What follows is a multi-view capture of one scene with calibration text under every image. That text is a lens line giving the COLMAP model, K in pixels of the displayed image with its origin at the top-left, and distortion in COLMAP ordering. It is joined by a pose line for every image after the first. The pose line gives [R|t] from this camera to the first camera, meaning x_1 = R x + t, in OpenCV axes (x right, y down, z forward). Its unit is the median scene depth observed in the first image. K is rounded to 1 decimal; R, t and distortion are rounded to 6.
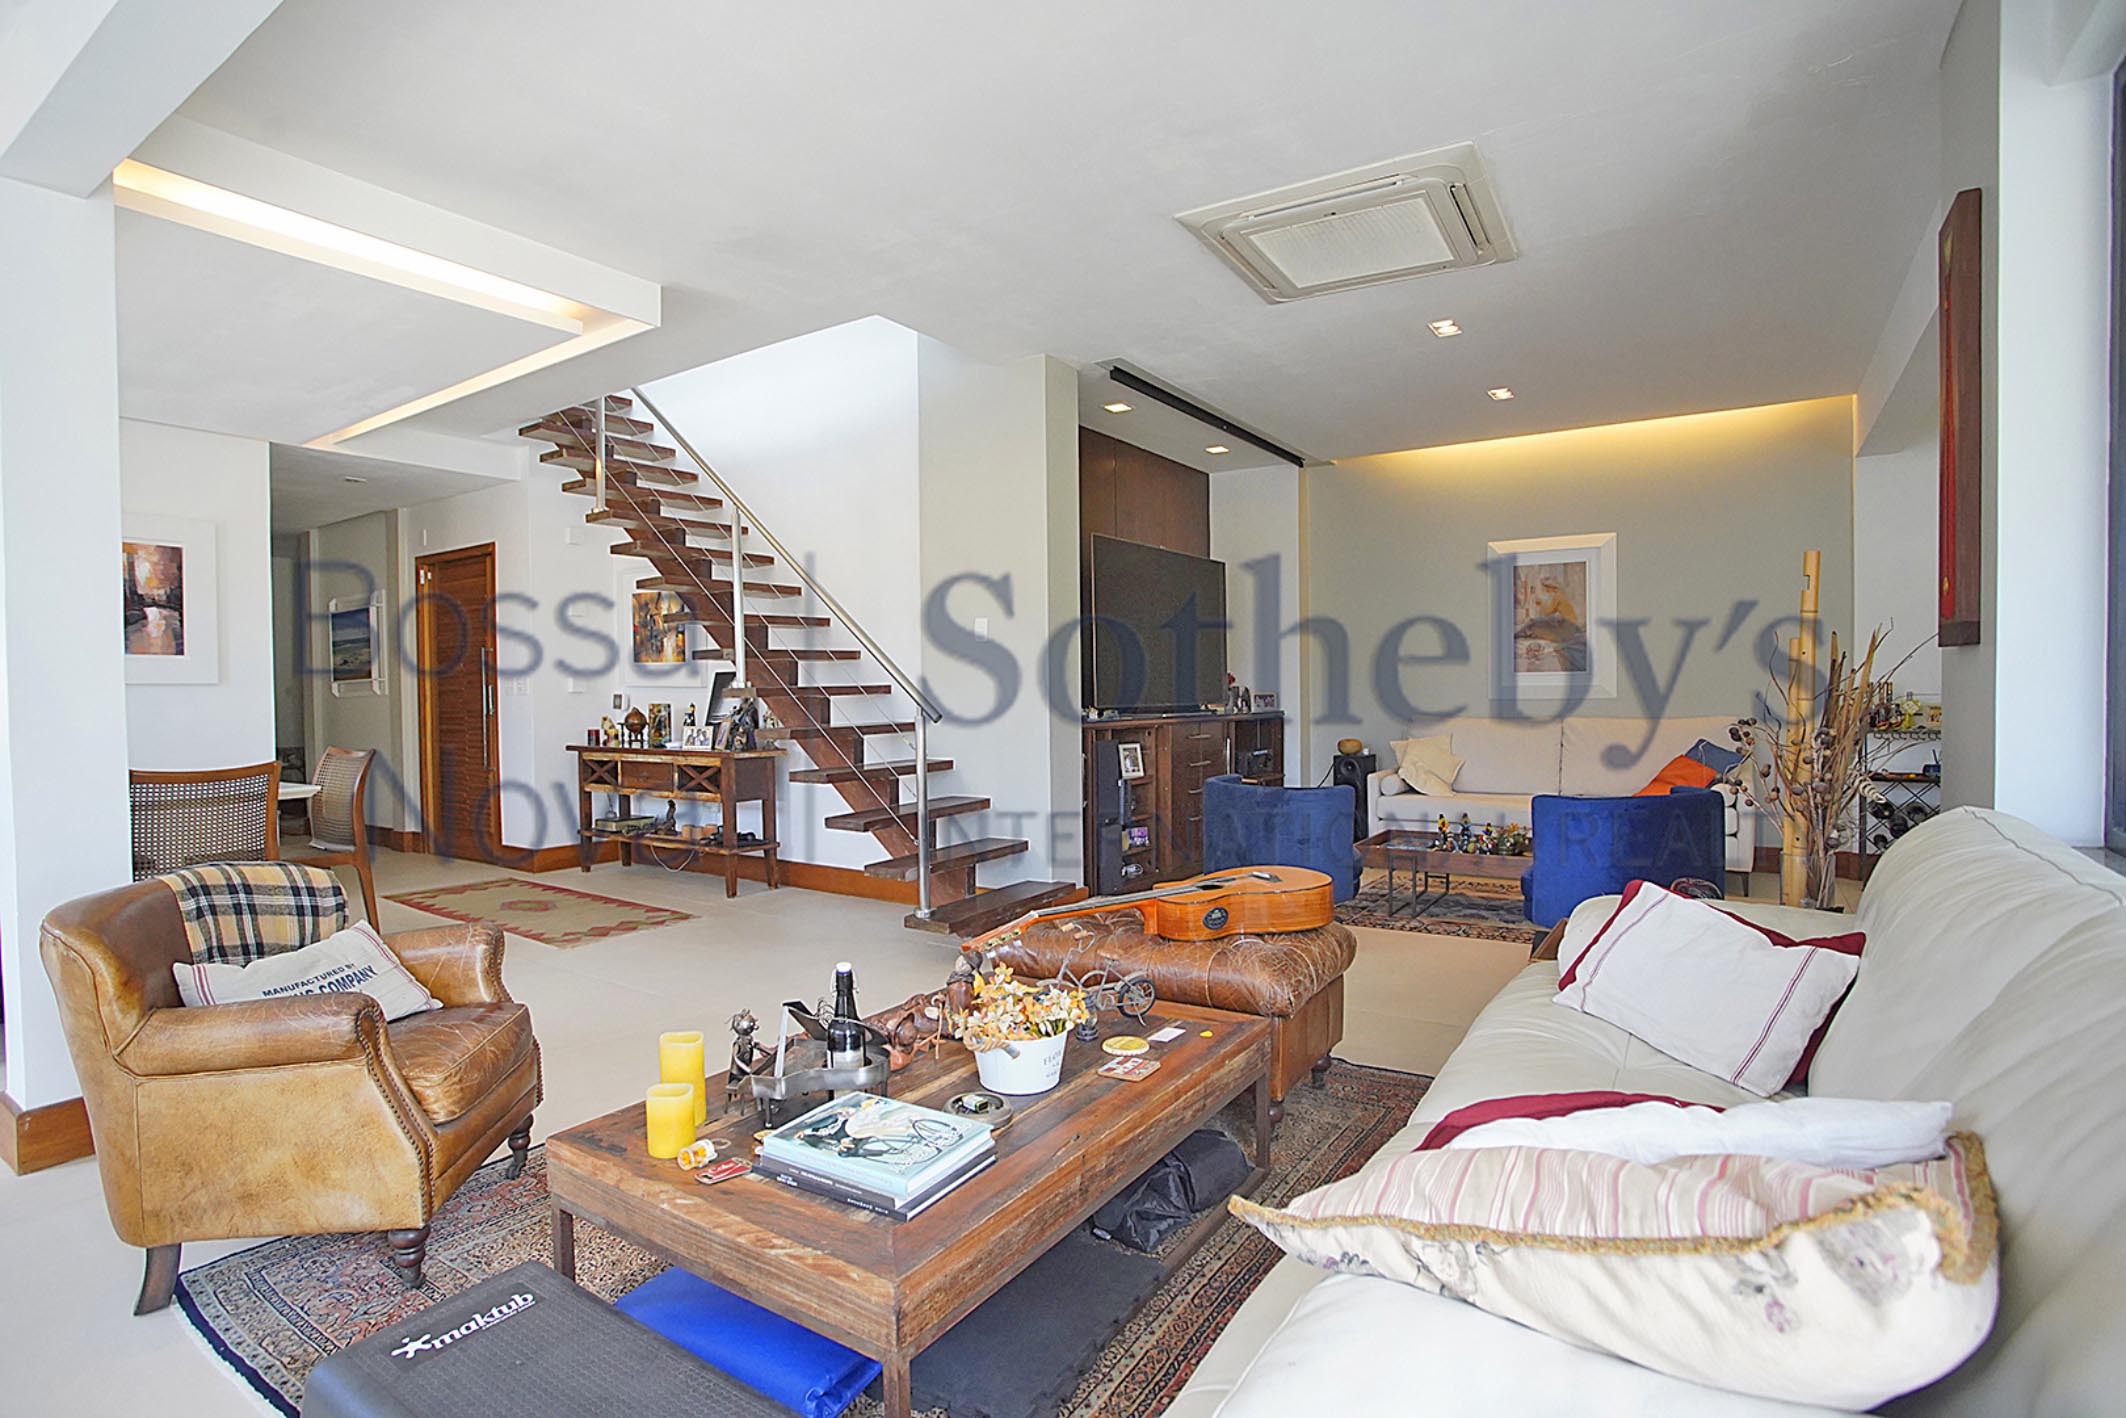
lens RADIAL K [[1034.5, 0, 1063.0], [0, 1034.5, 709.0], [0, 0, 1]] dist [-0.068541, 0.026124]
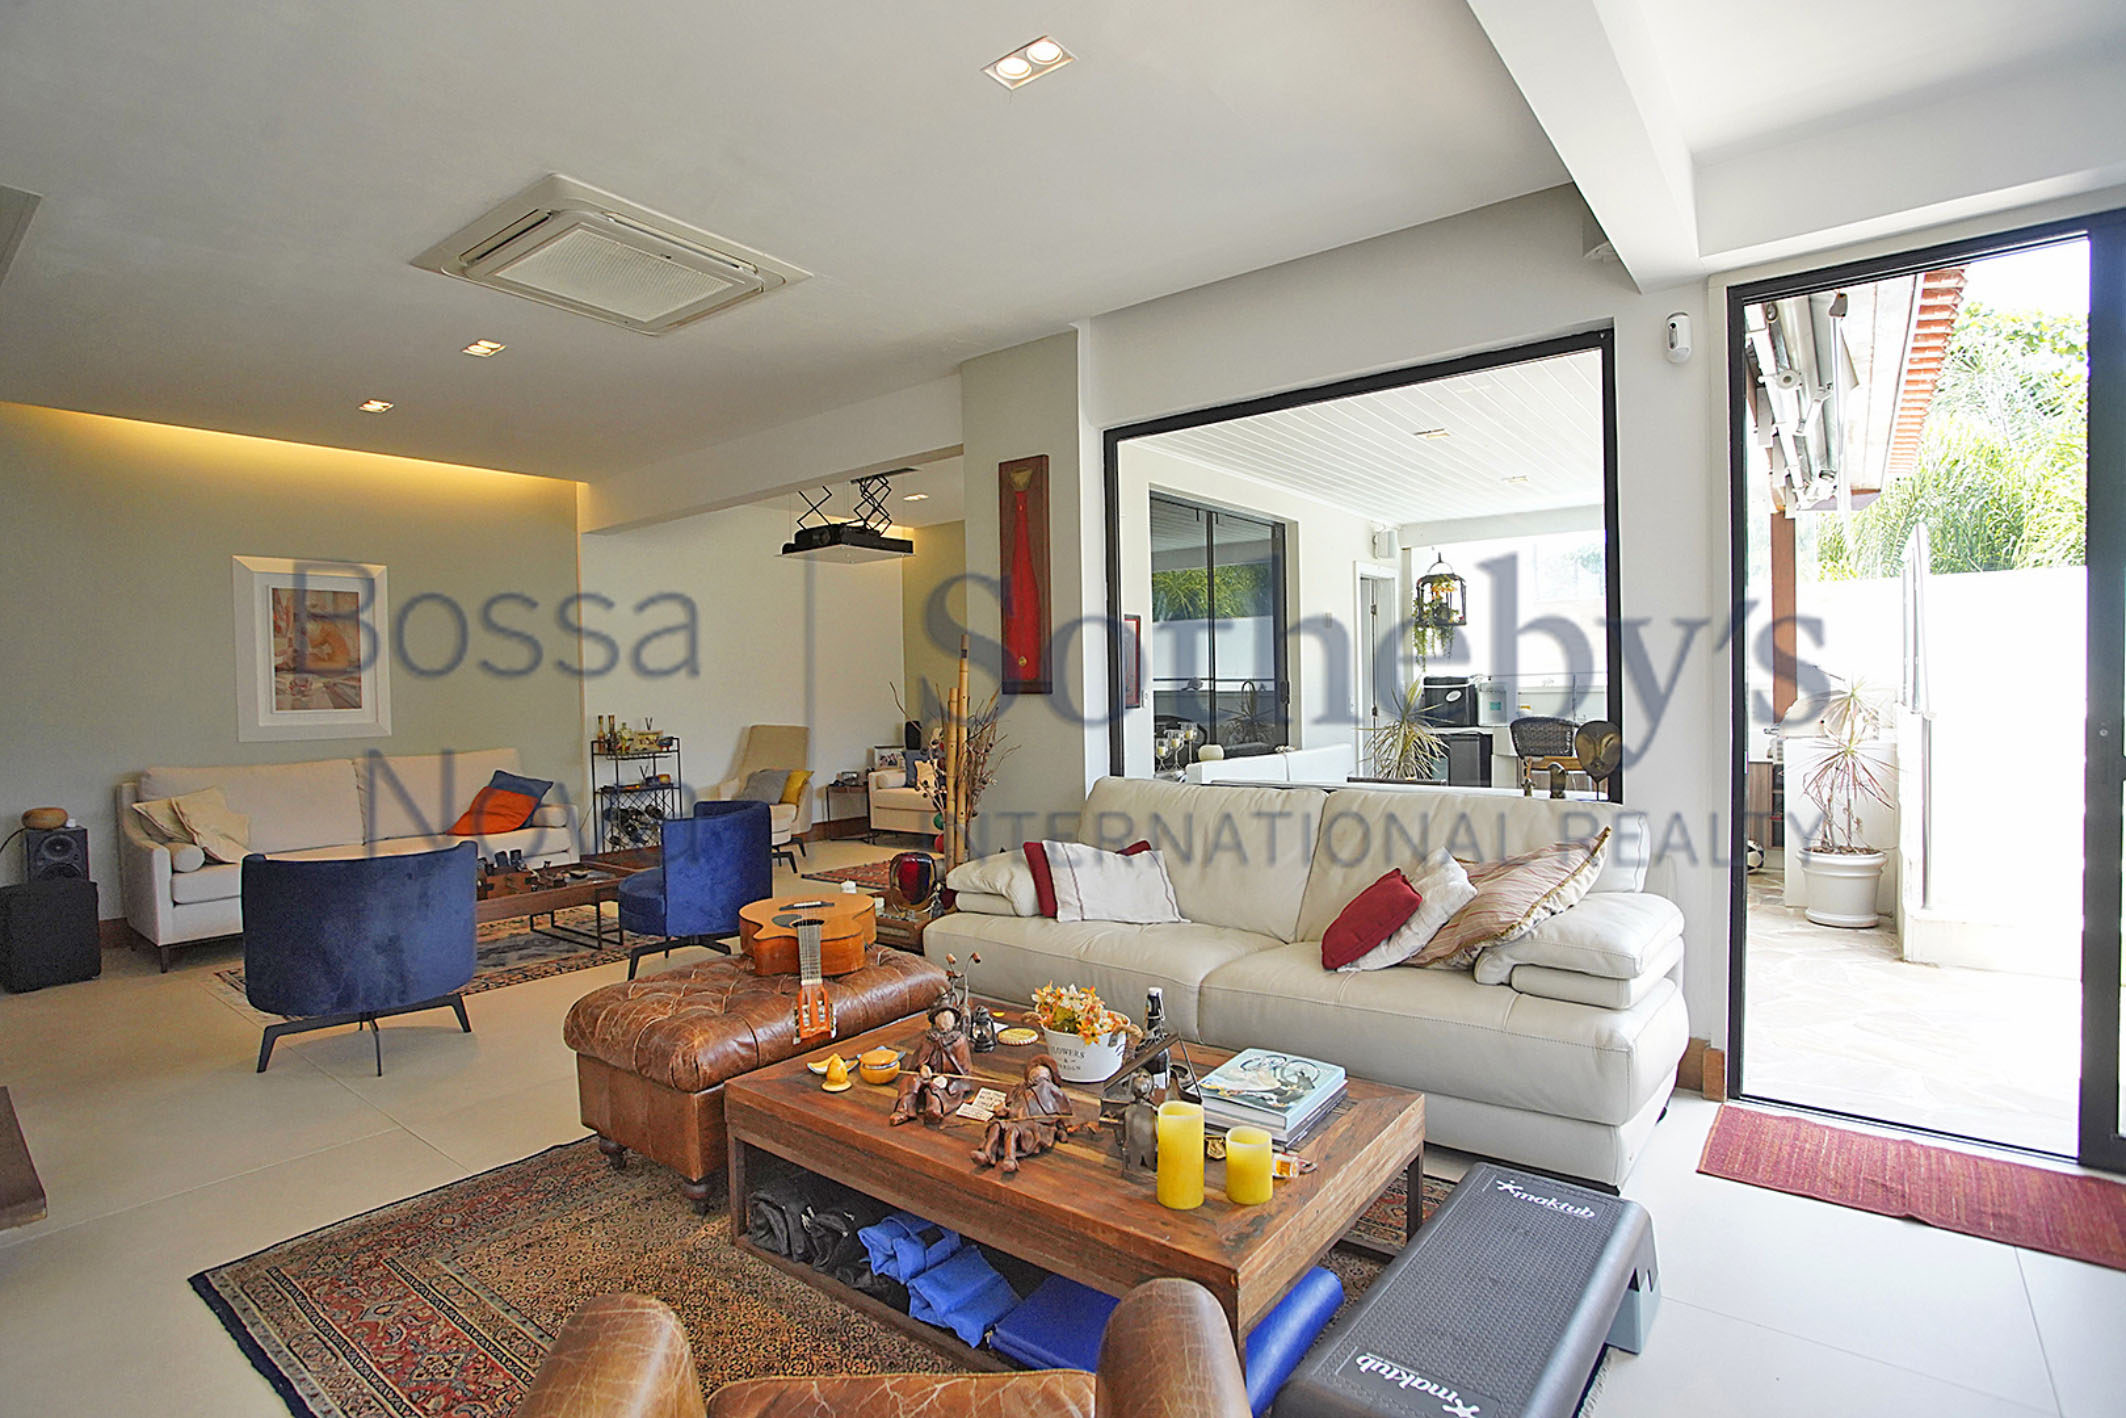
lens RADIAL K [[1028.8, 0, 1063.0], [0, 1028.8, 709.0], [0, 0, 1]] dist [-0.051060, -0.000206]
pose [[0.066515, -0.006800, 0.997762, -0.597416], [0.038859, 0.999236, 0.004220, -0.025172], [-0.997028, 0.038492, 0.066728, 0.470556]]
